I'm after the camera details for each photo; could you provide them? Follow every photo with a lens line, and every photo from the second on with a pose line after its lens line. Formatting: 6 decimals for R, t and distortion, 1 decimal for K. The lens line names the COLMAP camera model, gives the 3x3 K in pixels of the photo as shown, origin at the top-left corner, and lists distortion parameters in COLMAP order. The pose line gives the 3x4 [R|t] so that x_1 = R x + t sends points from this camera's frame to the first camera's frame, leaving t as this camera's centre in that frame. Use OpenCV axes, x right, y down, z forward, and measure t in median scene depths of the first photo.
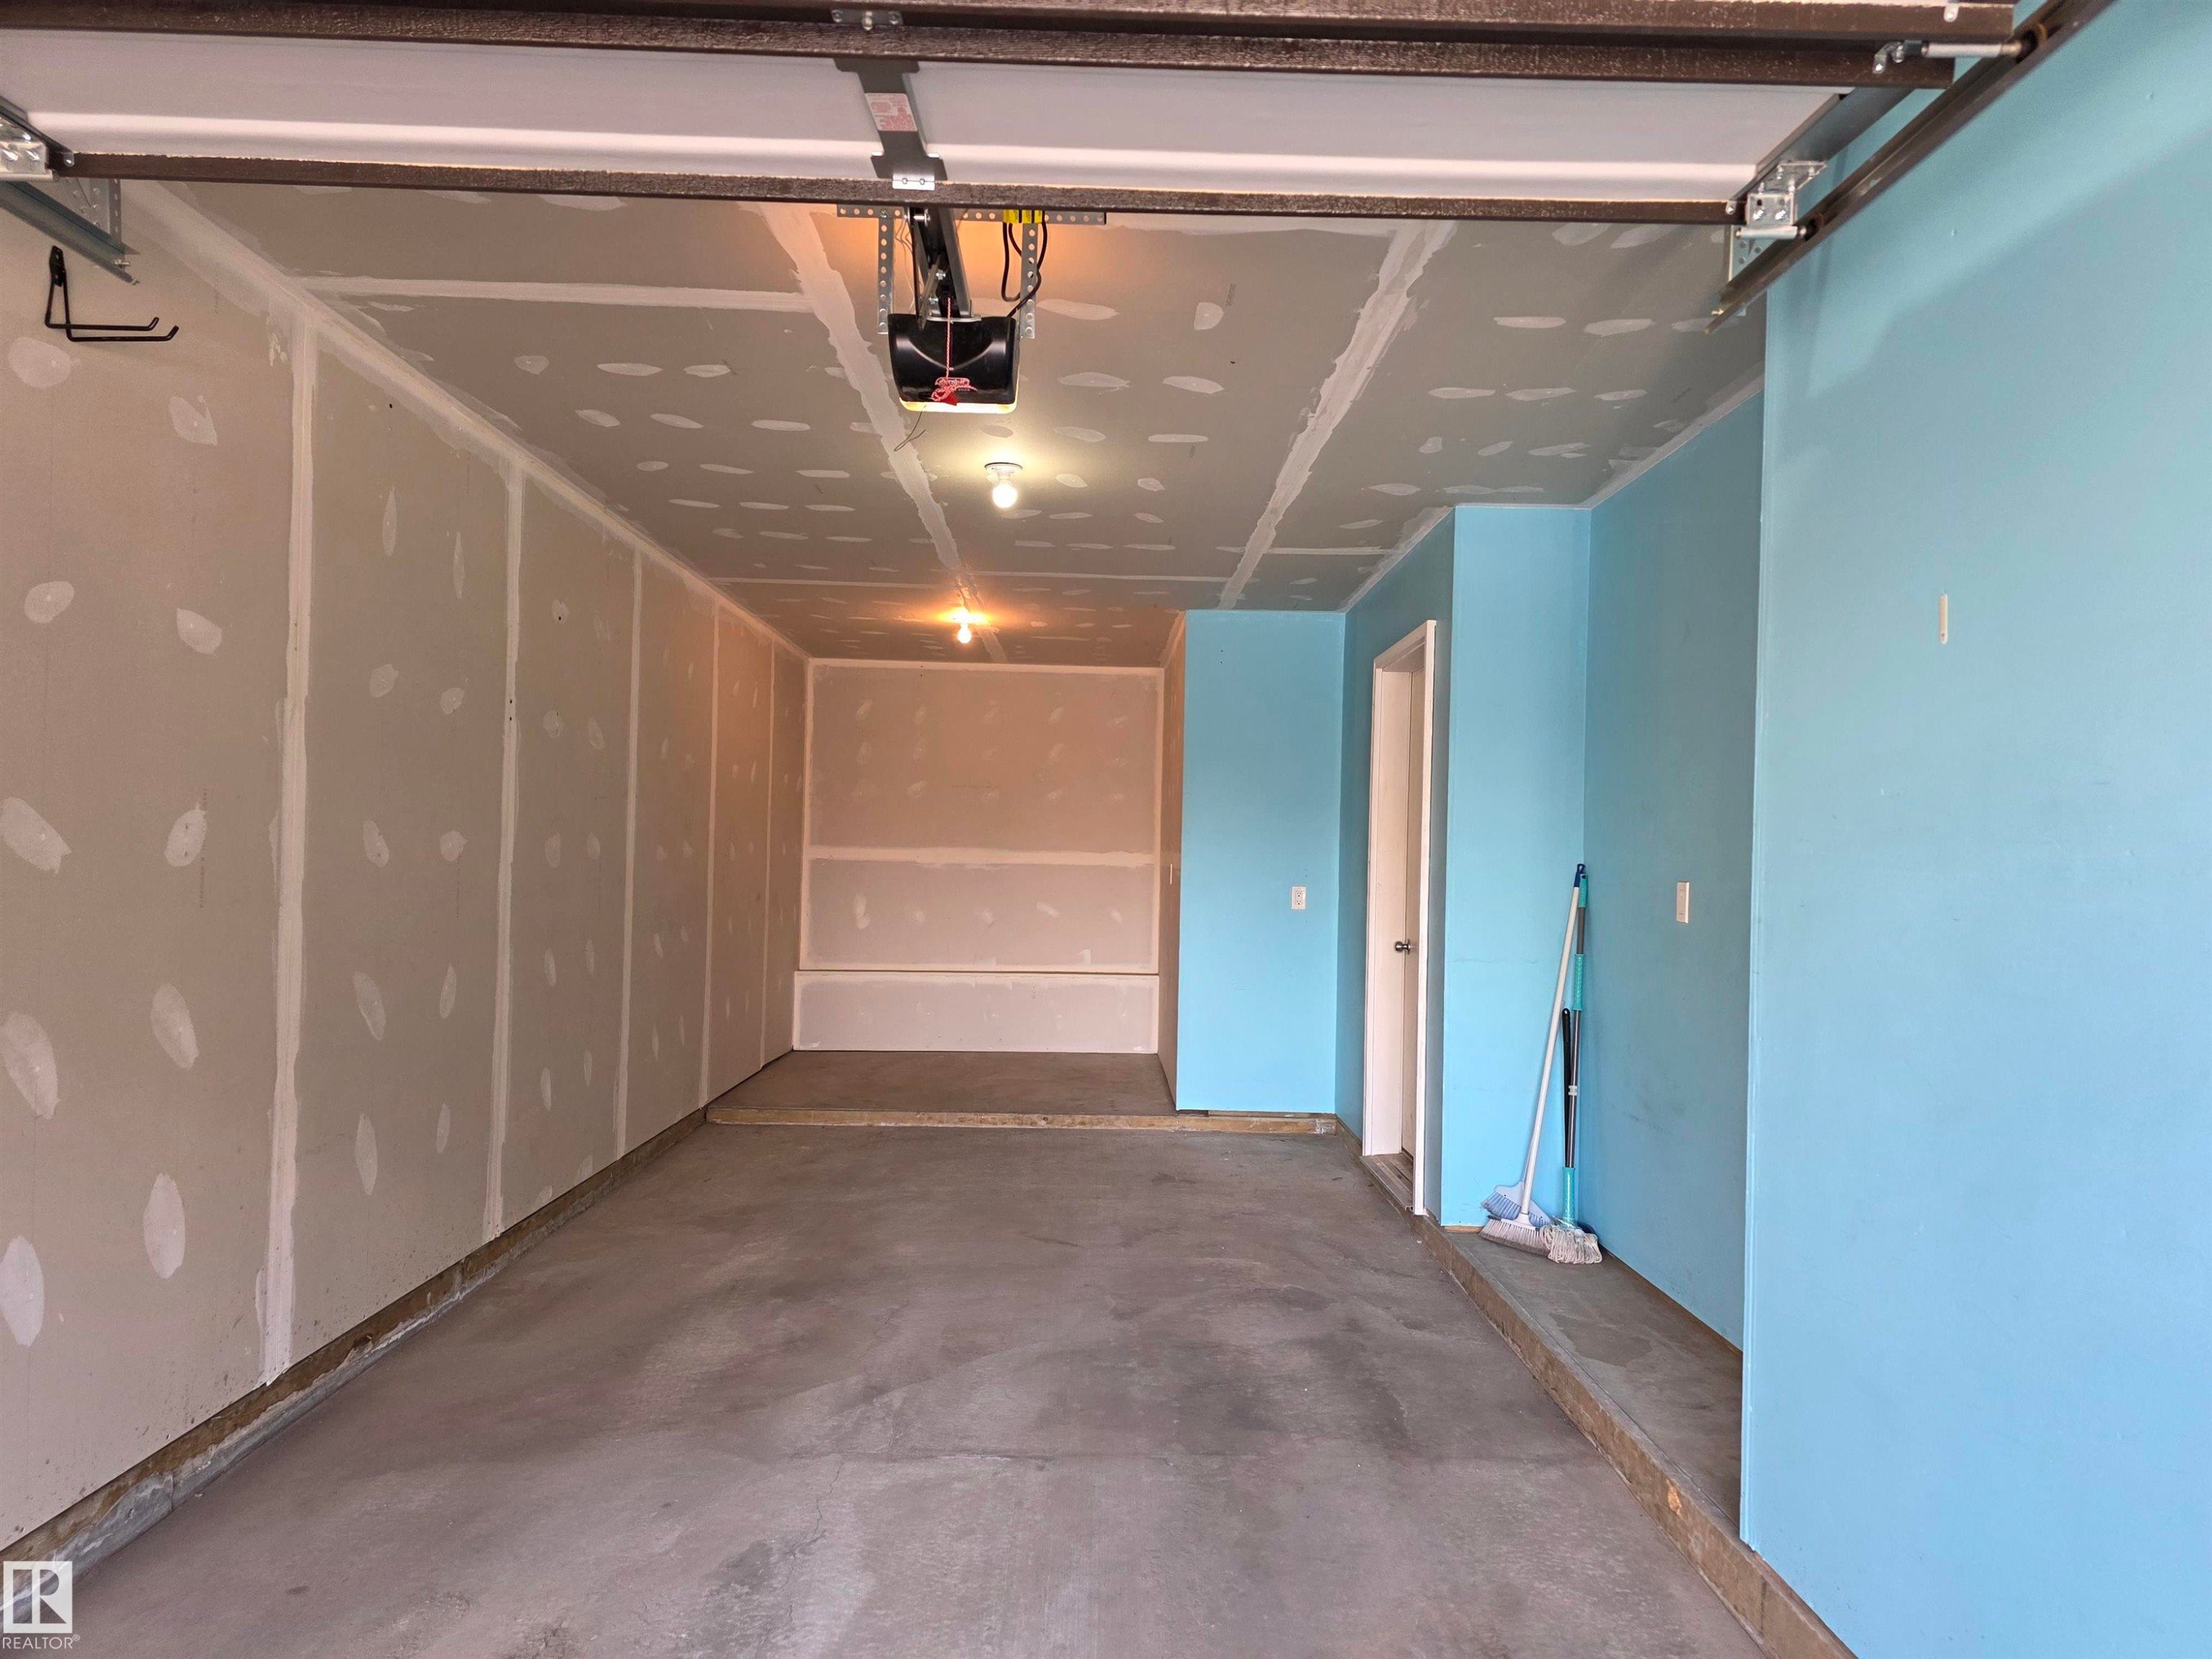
lens RADIAL K [[1478.8, 0, 1105.1], [0, 1478.8, 861.9], [0, 0, 1]] dist [0.068305, -0.053542]
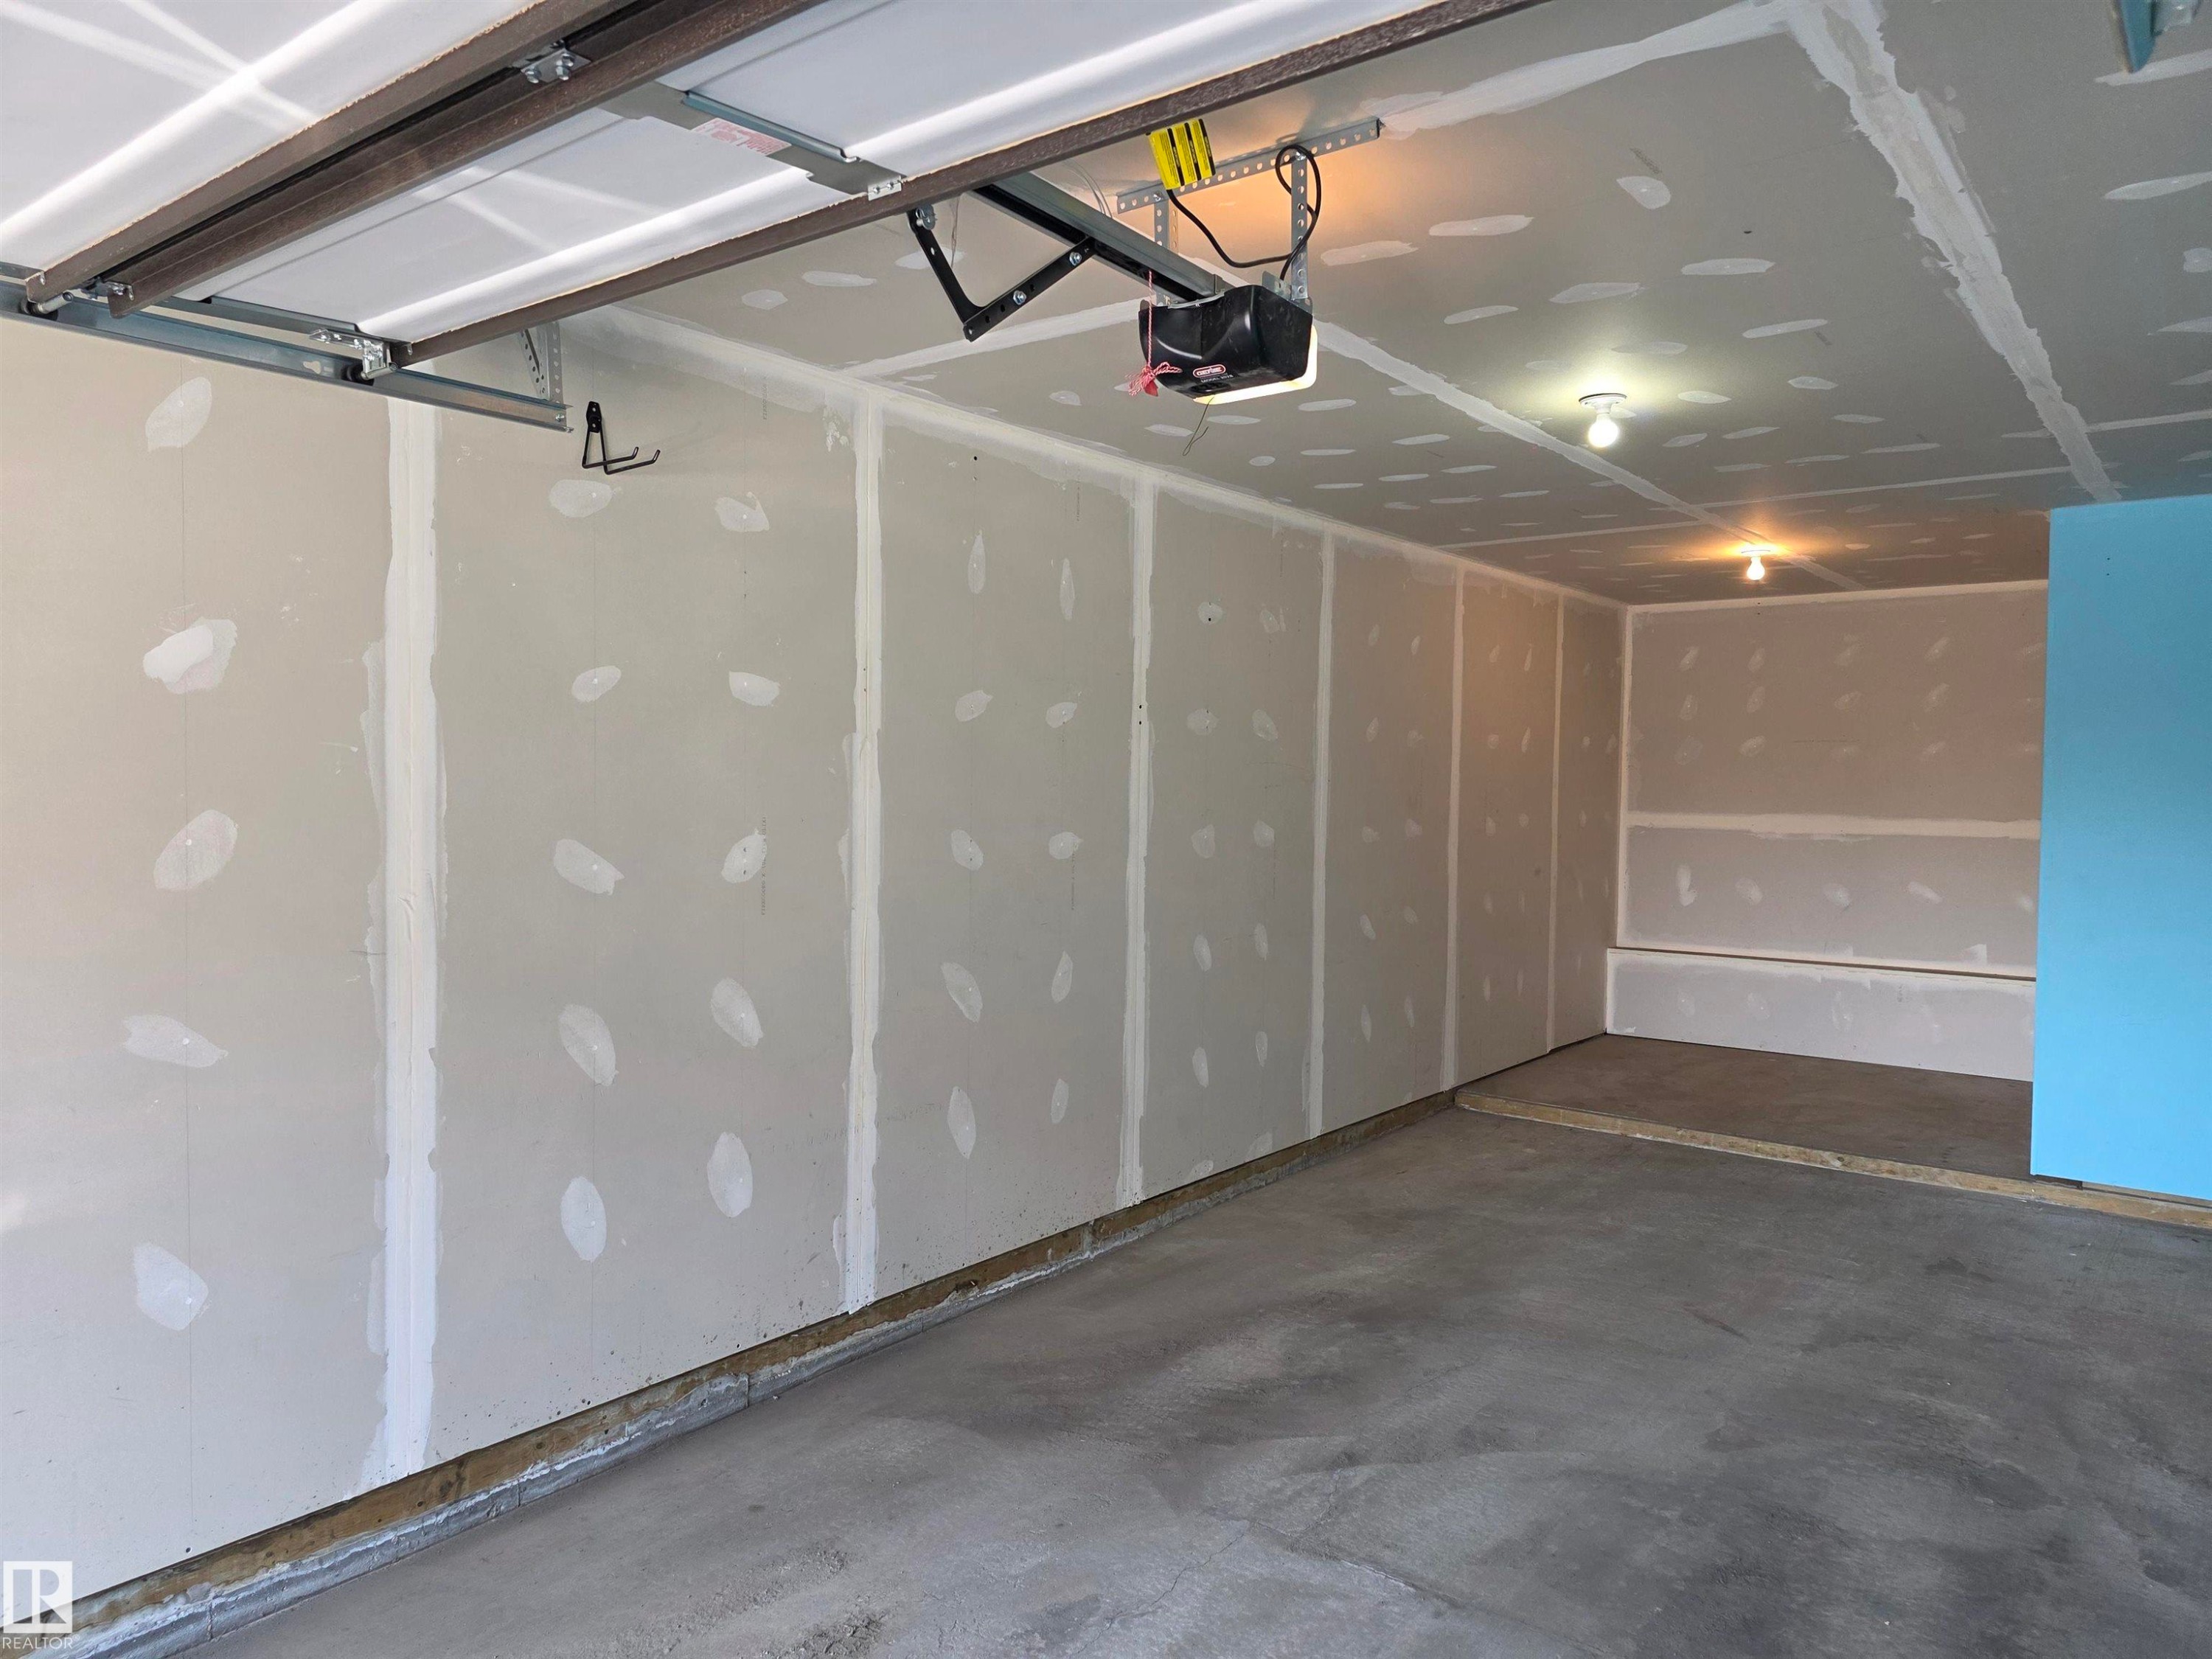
lens RADIAL K [[1478.8, 0, 1108.8], [0, 1478.8, 830.0], [0, 0, 1]] dist [0.068305, -0.053542]
pose [[0.781571, 0.010169, -0.623733, 0.282228], [0.004774, 0.999740, 0.022282, -0.049322], [0.623798, -0.020392, 0.781320, 0.187979]]
